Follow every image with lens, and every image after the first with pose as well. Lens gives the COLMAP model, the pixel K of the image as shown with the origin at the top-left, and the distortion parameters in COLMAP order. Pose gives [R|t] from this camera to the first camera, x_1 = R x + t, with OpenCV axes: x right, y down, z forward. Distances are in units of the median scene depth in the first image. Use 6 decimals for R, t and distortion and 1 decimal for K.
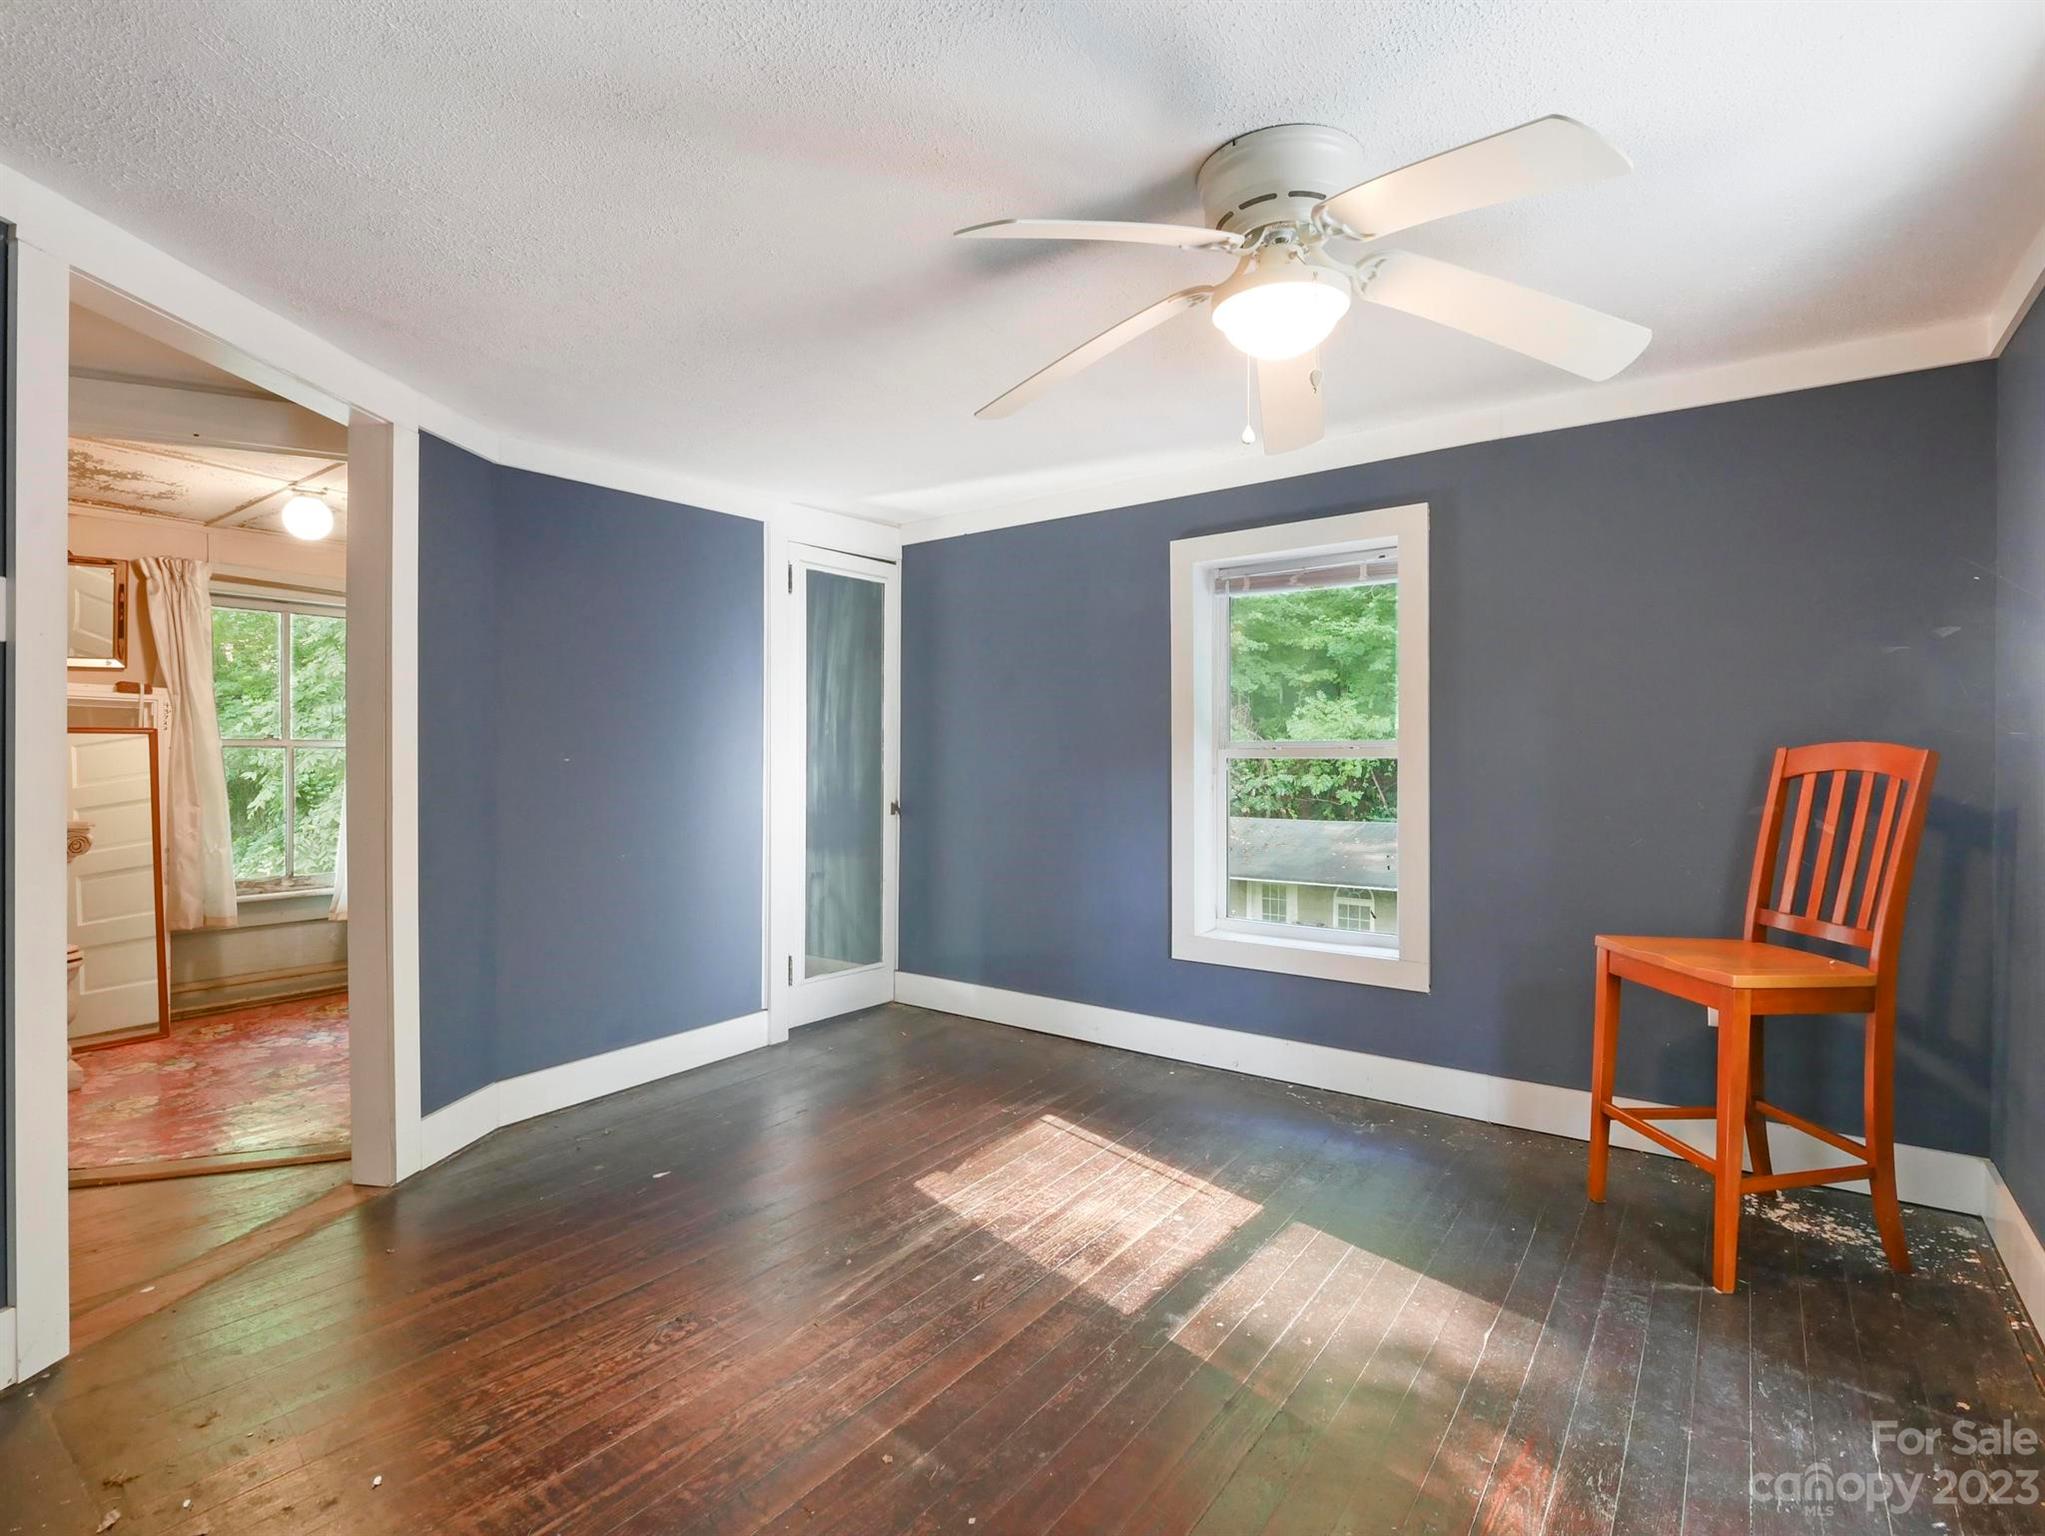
lens RADIAL K [[991.4, 0, 1017.1], [0, 991.4, 765.5], [0, 0, 1]] dist [0.001046, 0.000068]
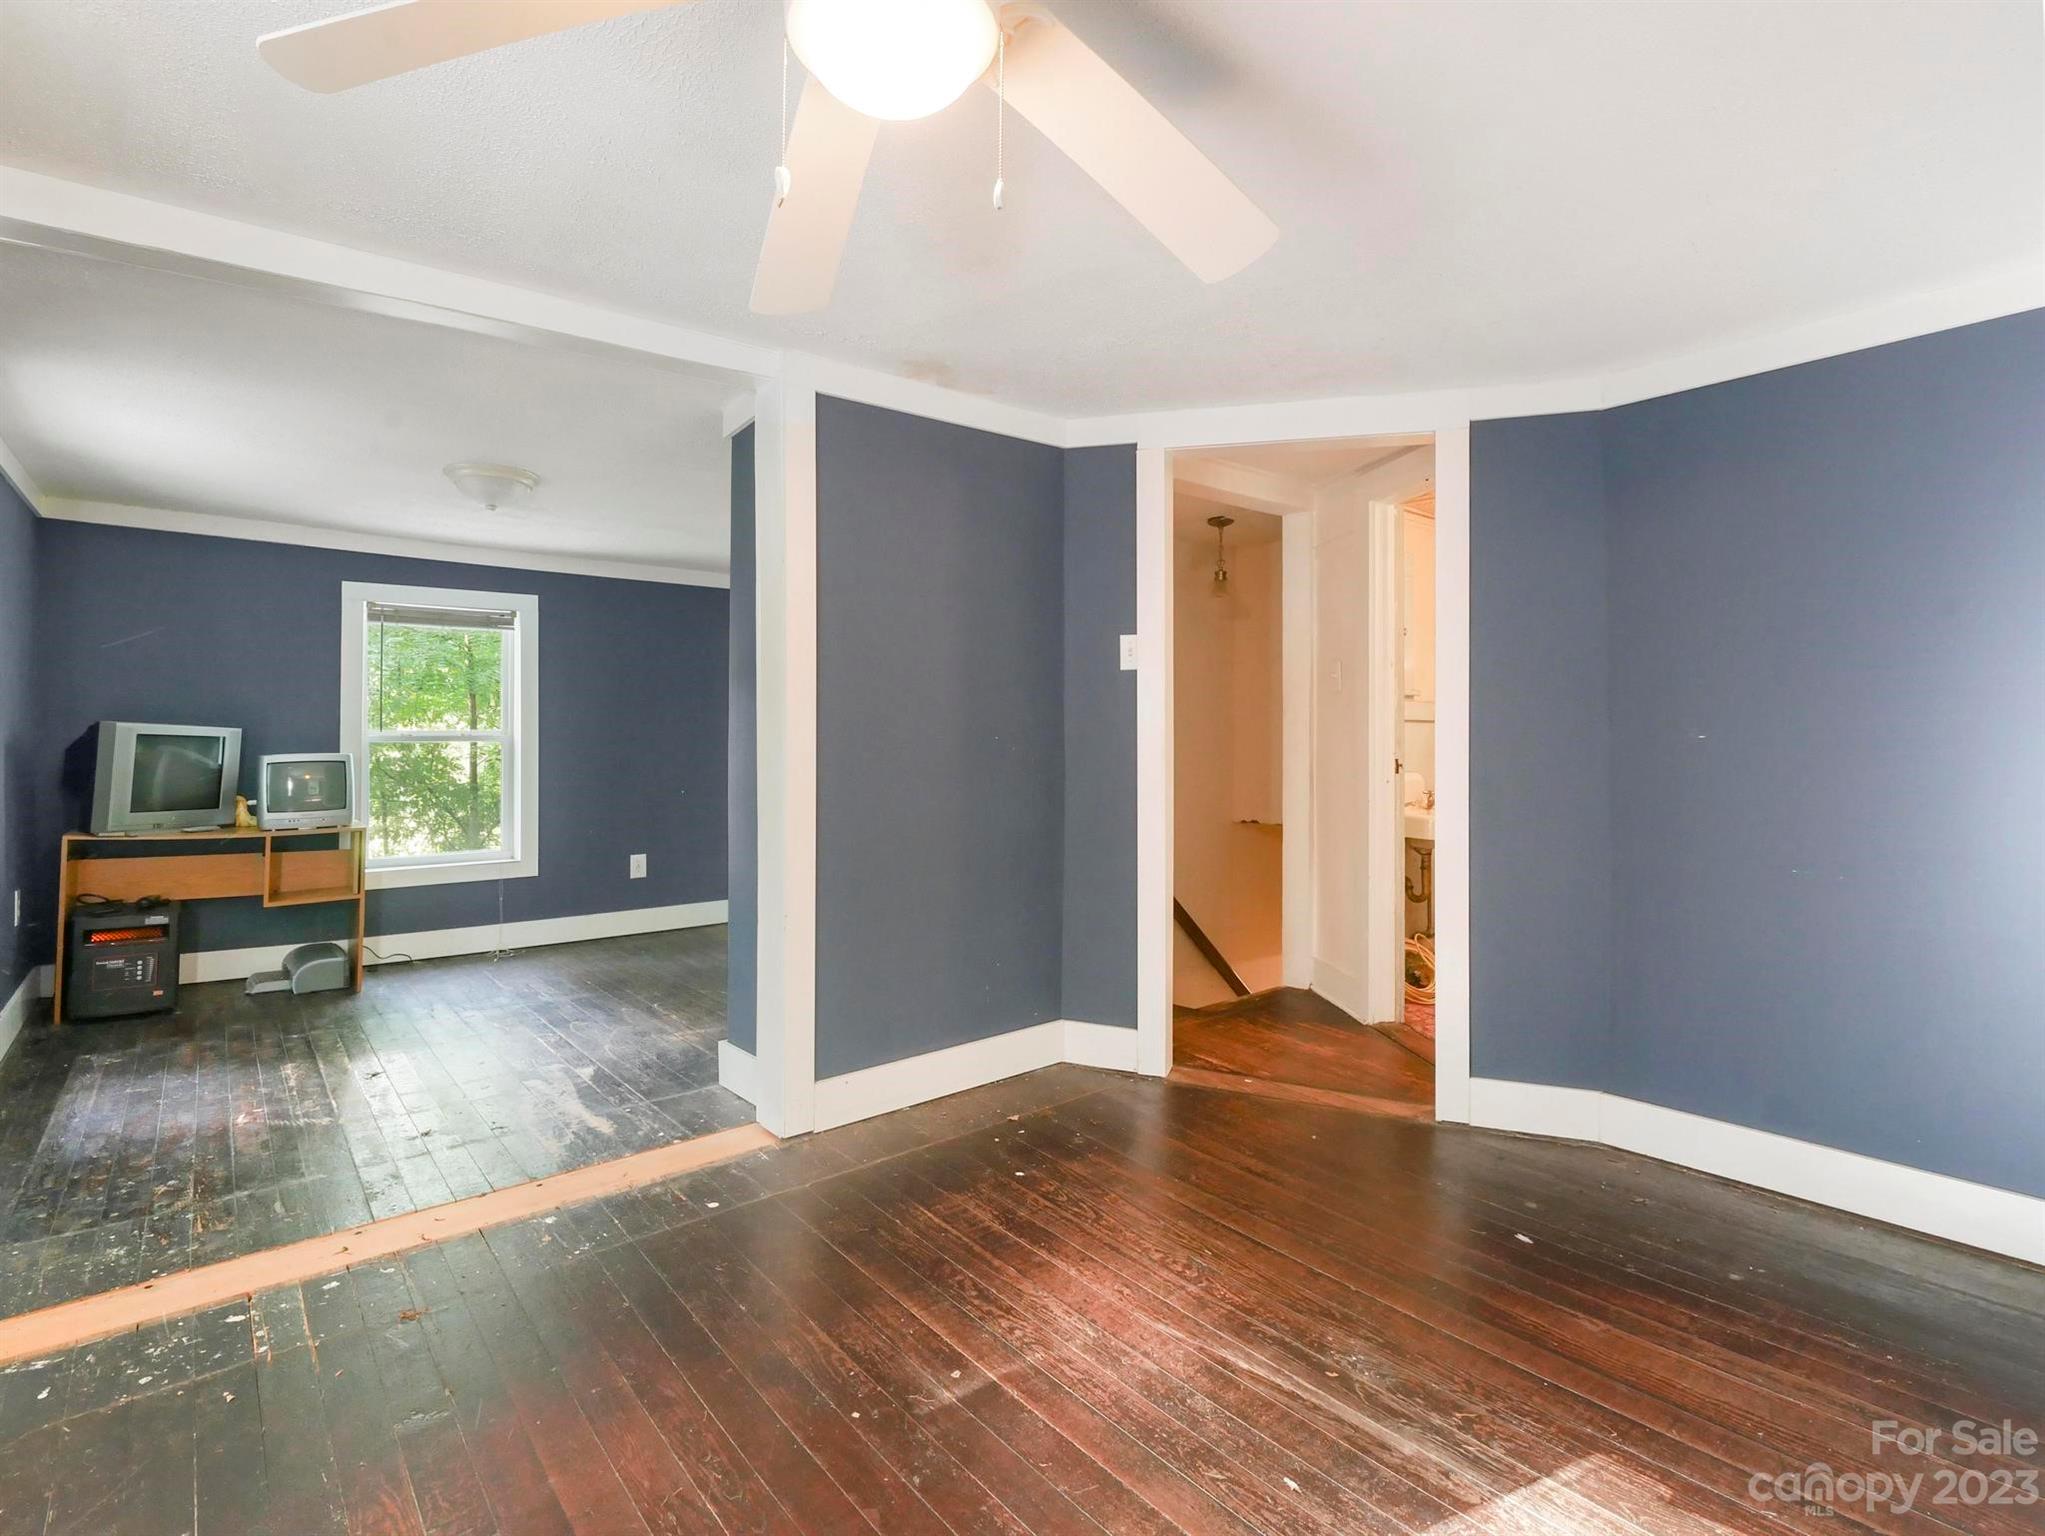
lens RADIAL K [[991.4, 0, 1016.2], [0, 991.4, 762.8], [0, 0, 1]] dist [0.001046, 0.000068]
pose [[-0.234114, 0.024793, -0.971893, 0.684867], [-0.003676, 0.999645, 0.026386, -0.006657], [0.972202, 0.009750, -0.233939, 0.993480]]
